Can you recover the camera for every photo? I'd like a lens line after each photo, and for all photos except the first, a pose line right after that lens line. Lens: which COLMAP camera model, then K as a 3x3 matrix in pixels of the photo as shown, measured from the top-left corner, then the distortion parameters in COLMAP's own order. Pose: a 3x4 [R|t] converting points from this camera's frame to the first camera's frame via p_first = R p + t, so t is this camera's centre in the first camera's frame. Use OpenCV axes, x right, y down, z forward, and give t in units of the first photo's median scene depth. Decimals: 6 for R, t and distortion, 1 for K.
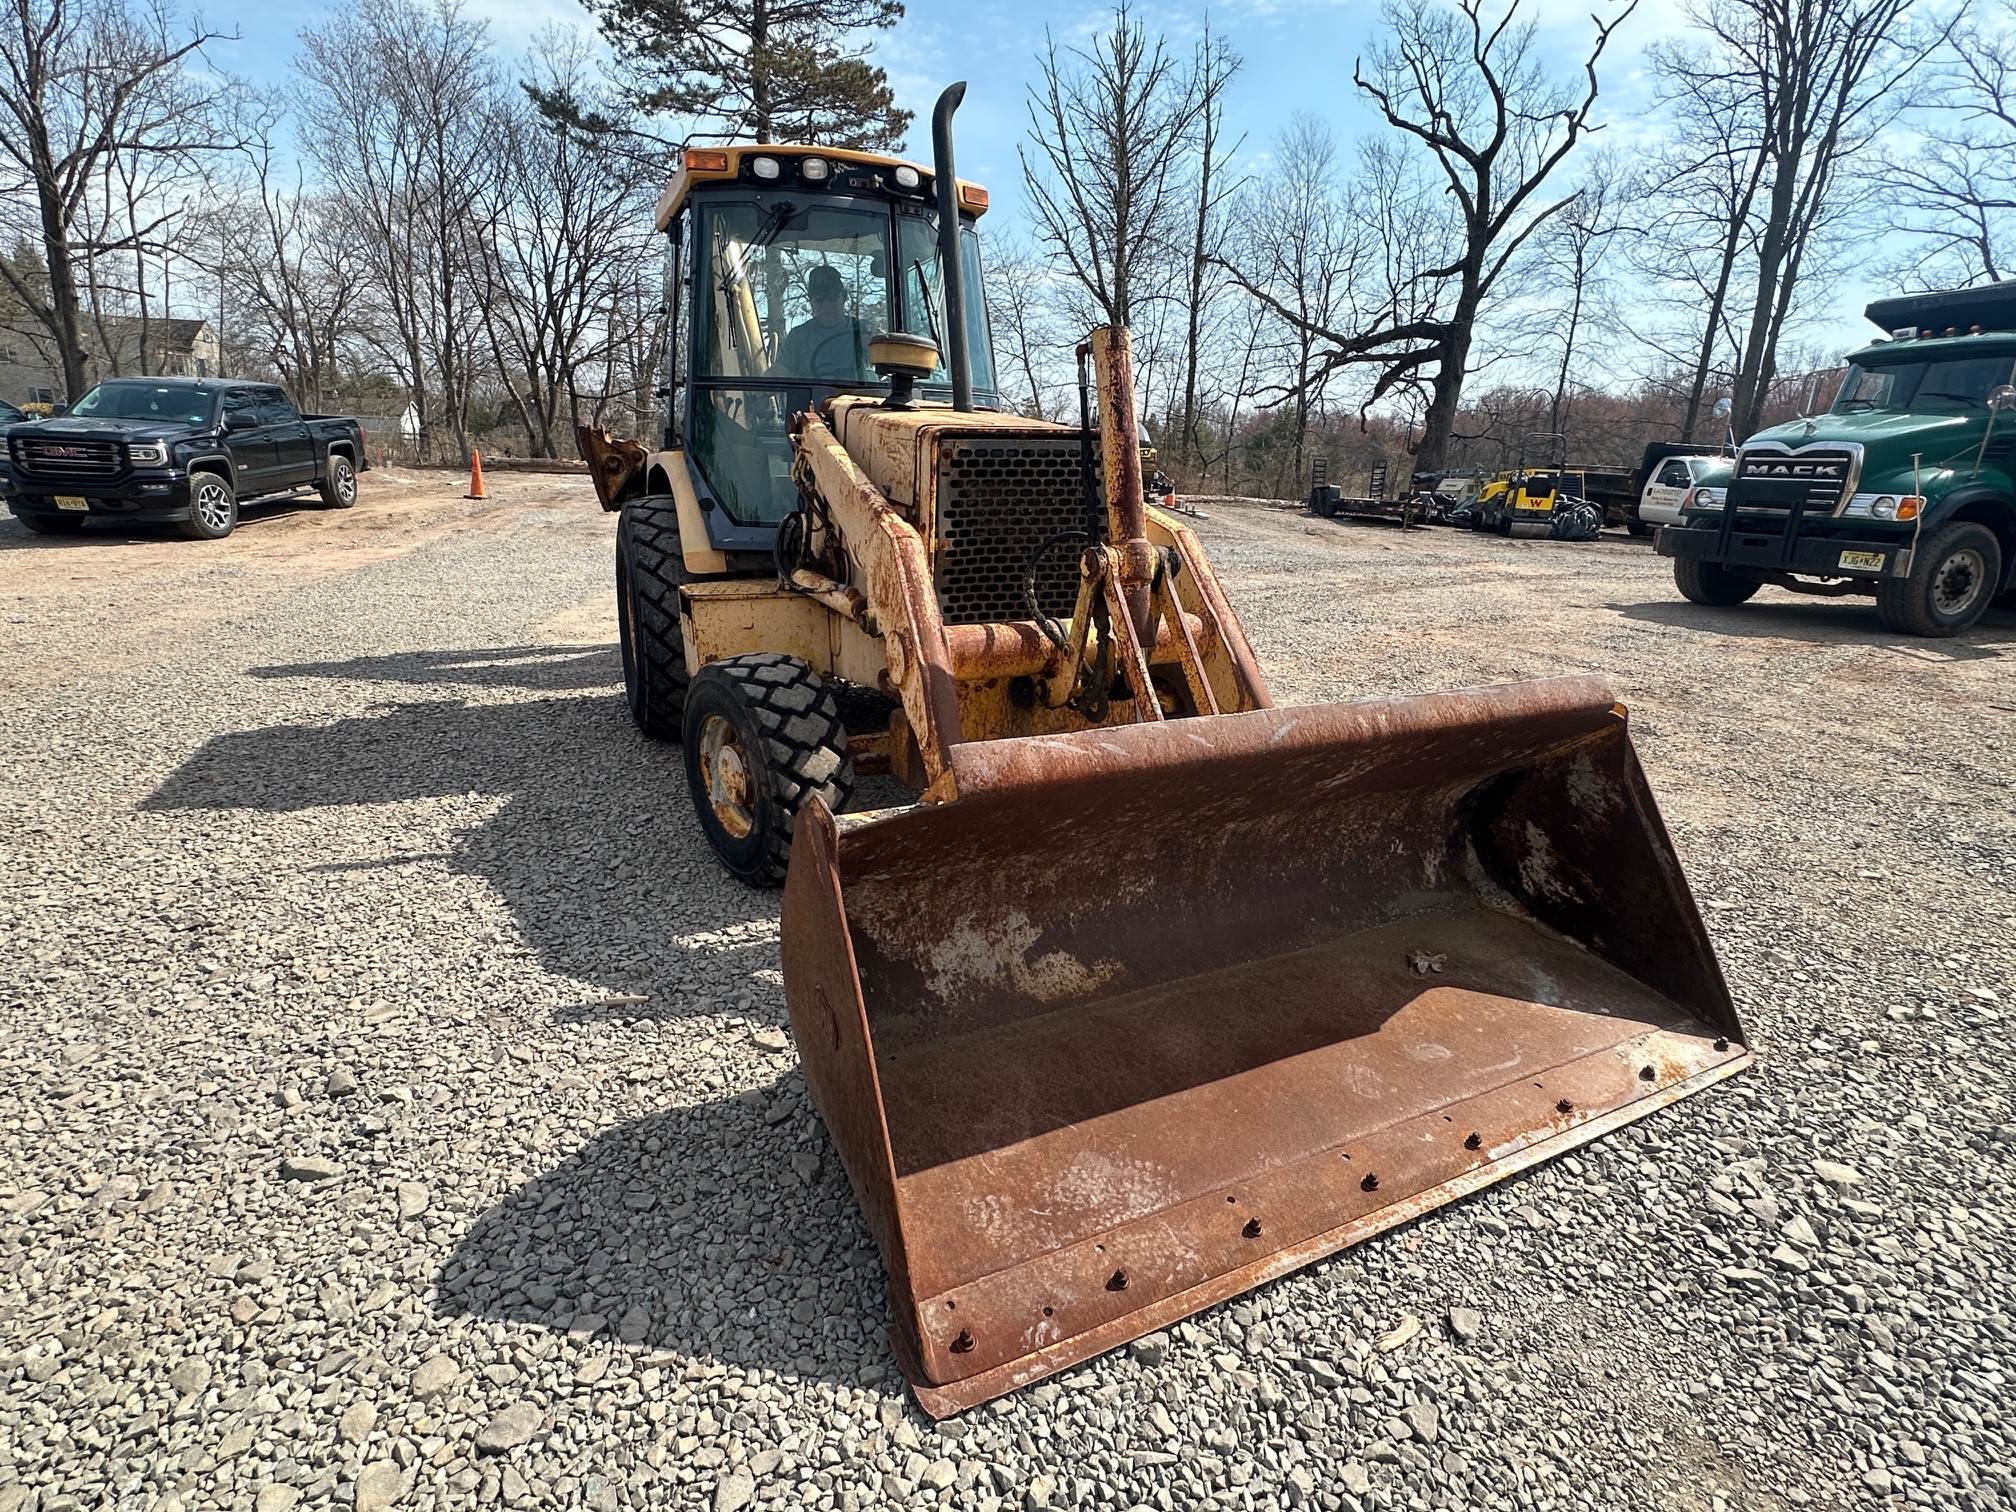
lens RADIAL K [[1014.2, 0, 1010.3], [0, 1014.2, 753.4], [0, 0, 1]] dist [-0.000738, 0.000146]
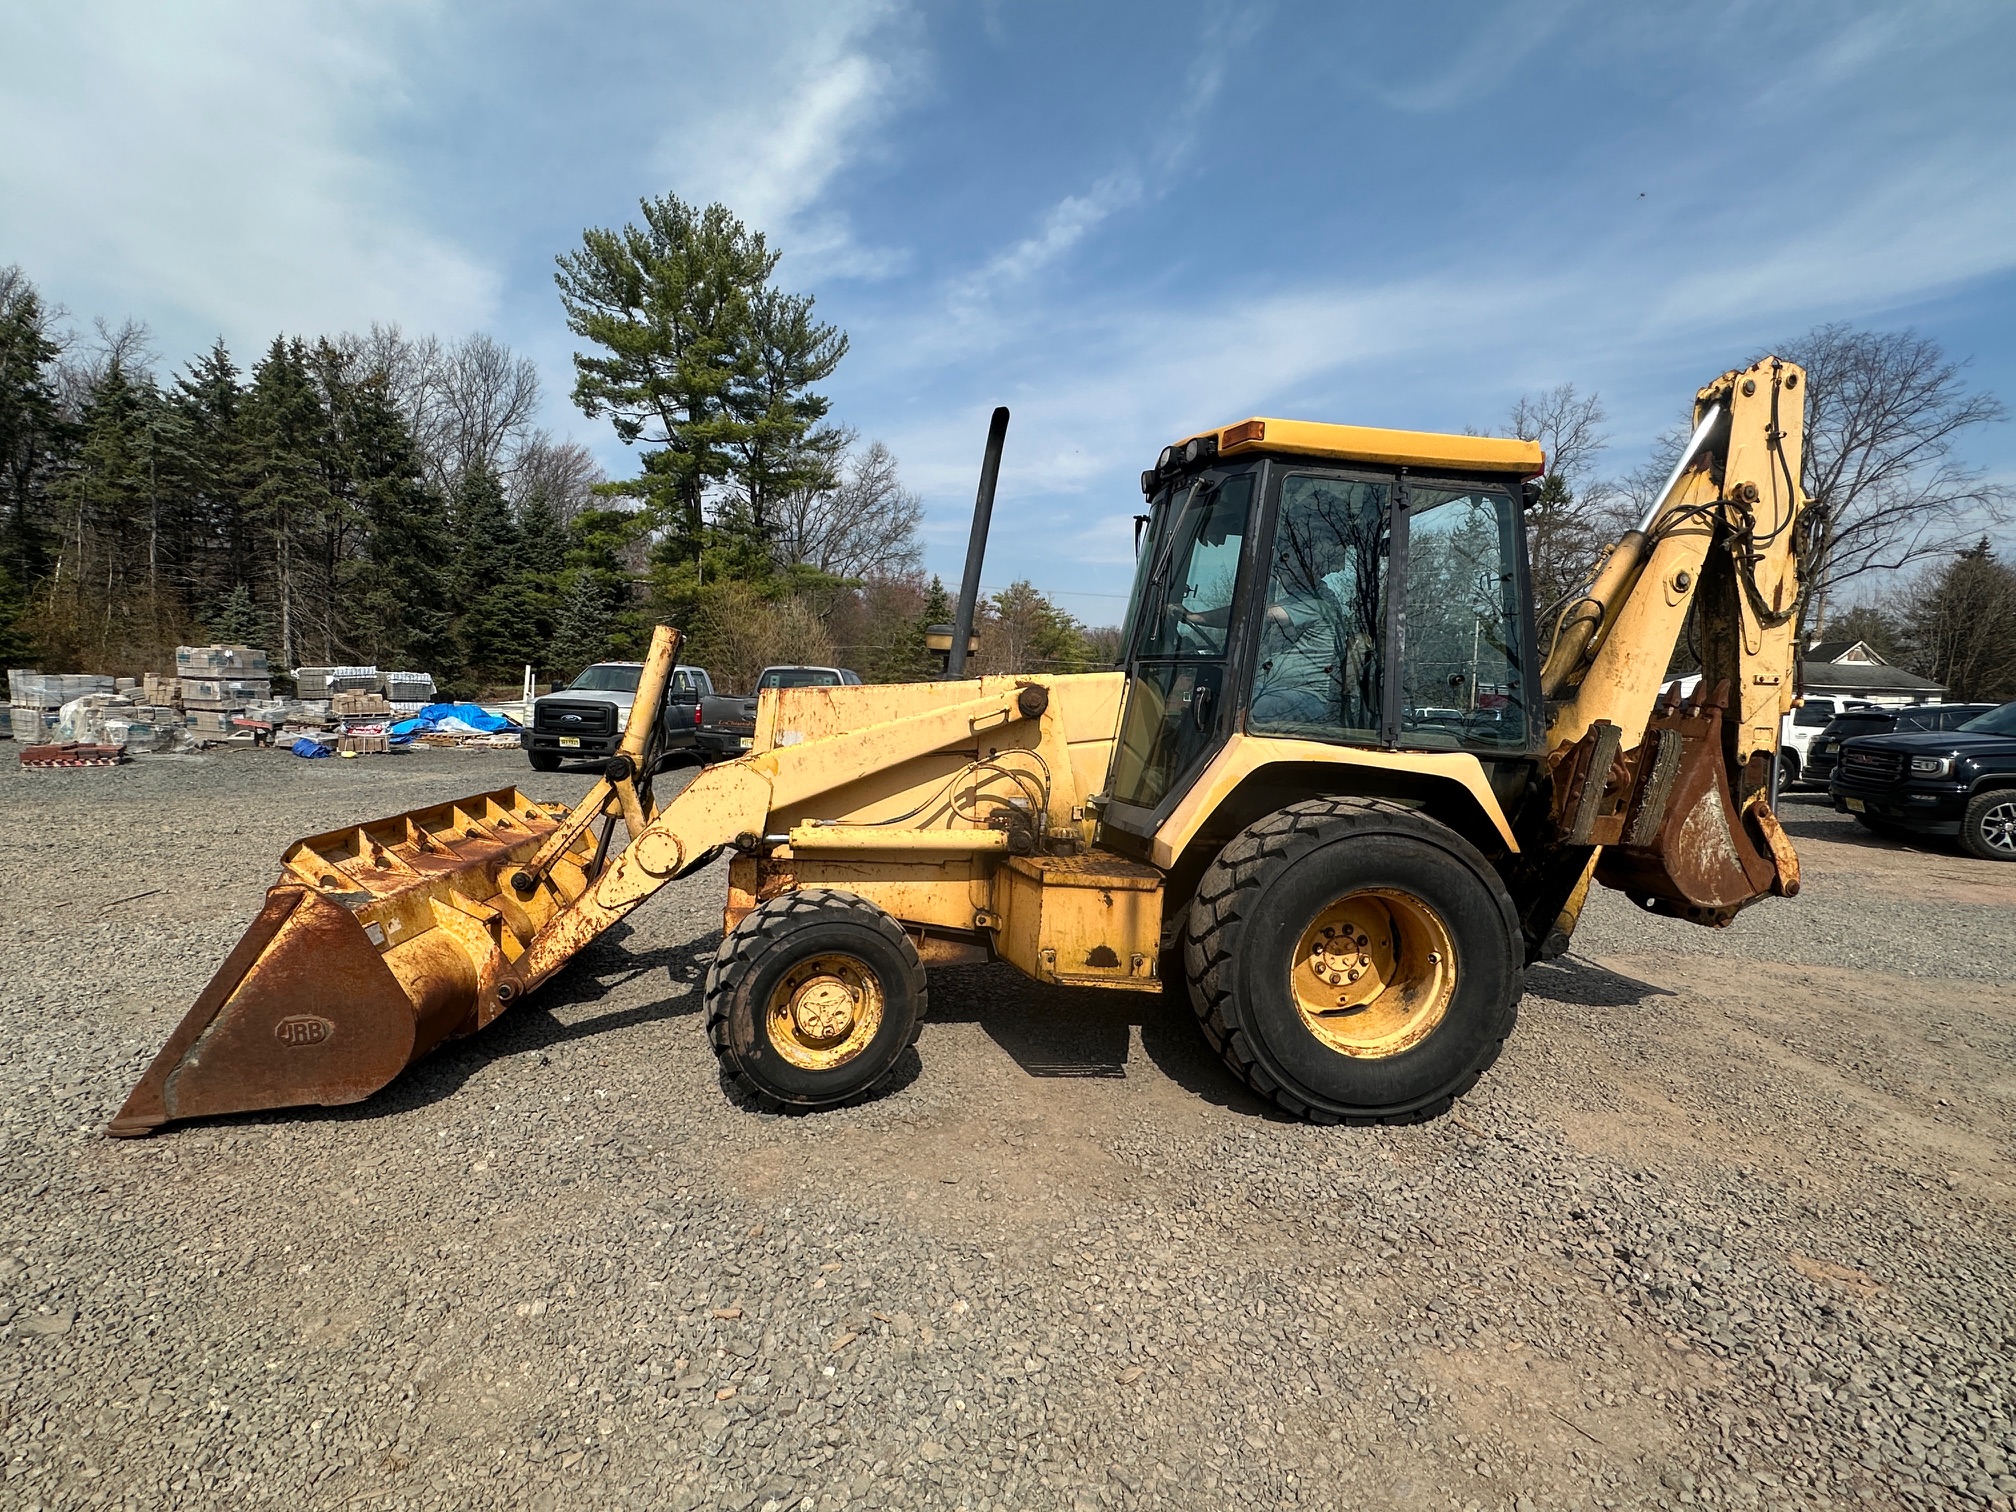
lens RADIAL K [[938.1, 0, 1008.0], [0, 938.1, 756.0], [0, 0, 1]] dist [-0.002454, 0.000291]
pose [[-0.347558, 0.027751, -0.937248, 0.294181], [-0.318776, 0.936527, 0.145941, -0.138448], [0.881808, 0.349495, -0.316651, 0.454601]]
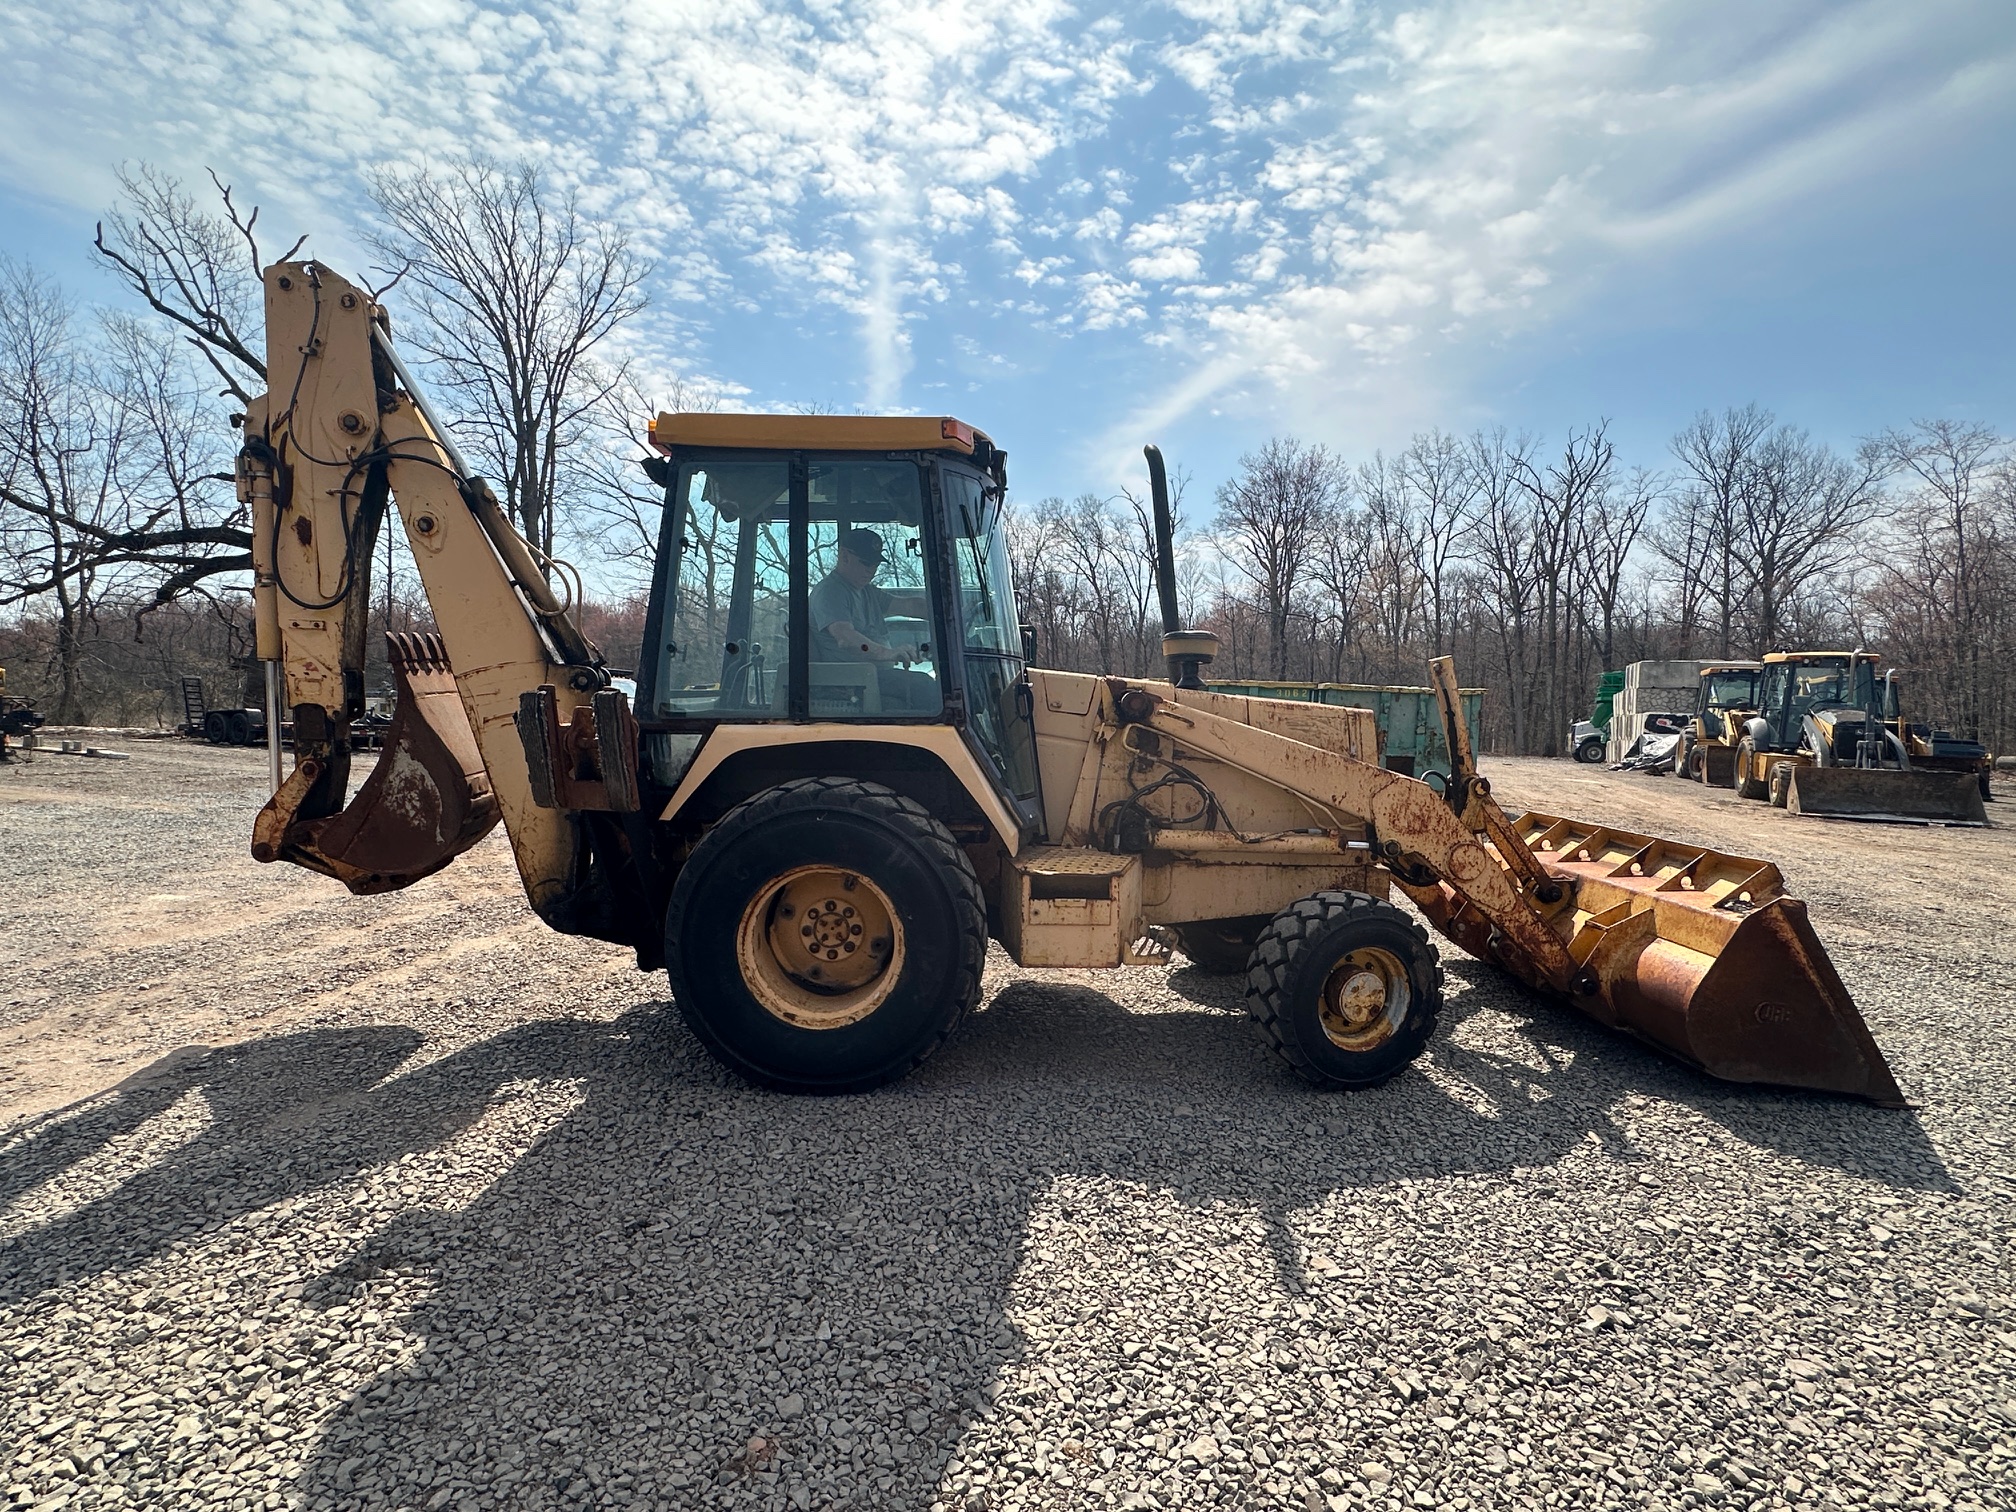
lens RADIAL K [[1012.4, 0, 1016.6], [0, 1012.4, 751.7], [0, 0, 1]] dist [-0.001780, -0.000016]
pose [[0.395416, -0.065992, 0.916128, -0.415569], [0.247859, 0.968080, -0.037245, -0.086884], [-0.884428, 0.241798, 0.399151, 0.229539]]
